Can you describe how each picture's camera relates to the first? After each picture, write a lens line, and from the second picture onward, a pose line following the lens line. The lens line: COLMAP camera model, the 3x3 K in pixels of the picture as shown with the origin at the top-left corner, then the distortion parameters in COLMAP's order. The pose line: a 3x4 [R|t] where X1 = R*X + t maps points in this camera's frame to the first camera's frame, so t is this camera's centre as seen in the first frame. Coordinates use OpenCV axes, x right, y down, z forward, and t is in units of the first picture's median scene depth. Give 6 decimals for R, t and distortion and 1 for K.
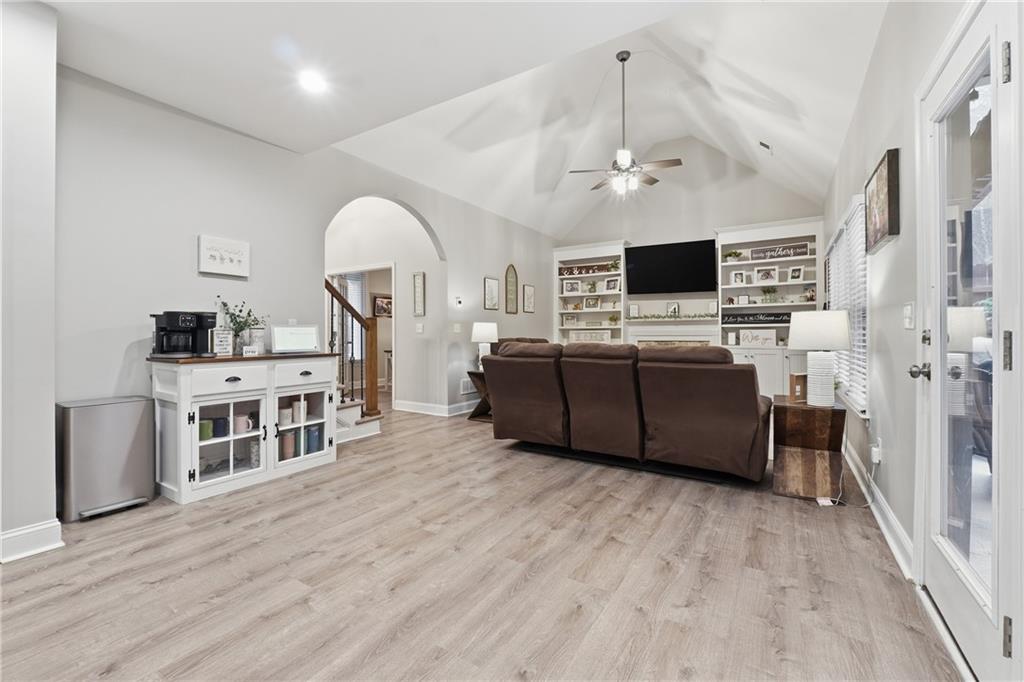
lens RADIAL K [[440.1, 0, 504.1], [0, 440.1, 333.3], [0, 0, 1]] dist [-0.018089, 0.006846]
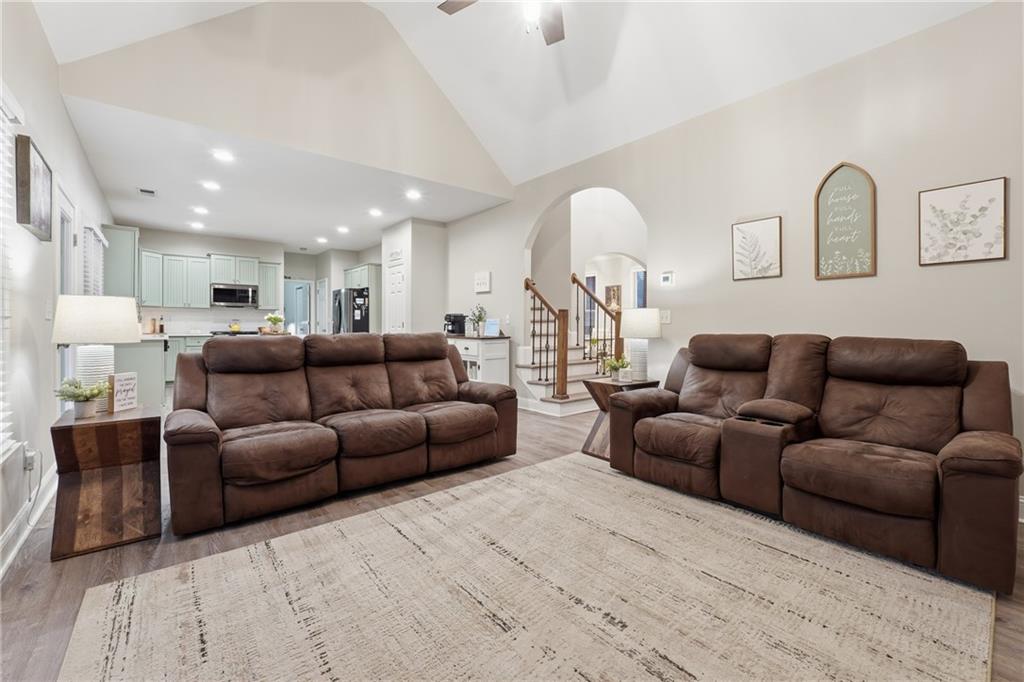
lens RADIAL K [[440.1, 0, 511.5], [0, 440.1, 326.7], [0, 0, 1]] dist [-0.018089, 0.006846]
pose [[-0.314843, 0.000991, -0.949143, 0.600360], [-0.005303, 0.999982, 0.002803, 0.003173], [0.949129, 0.005916, -0.314833, 0.957210]]
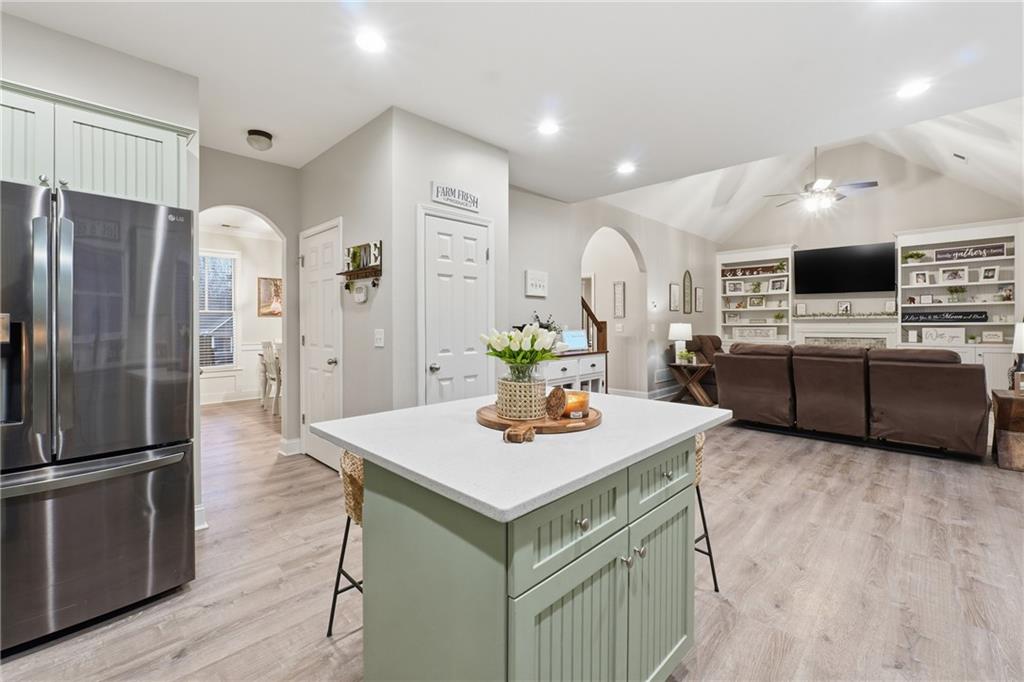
lens RADIAL K [[440.1, 0, 505.6], [0, 440.1, 325.9], [0, 0, 1]] dist [-0.018089, 0.006846]
pose [[0.978607, -0.002062, -0.205726, -0.249720], [0.003376, 0.999976, 0.006039, -0.025479], [0.205709, -0.006604, 0.978591, -0.248993]]
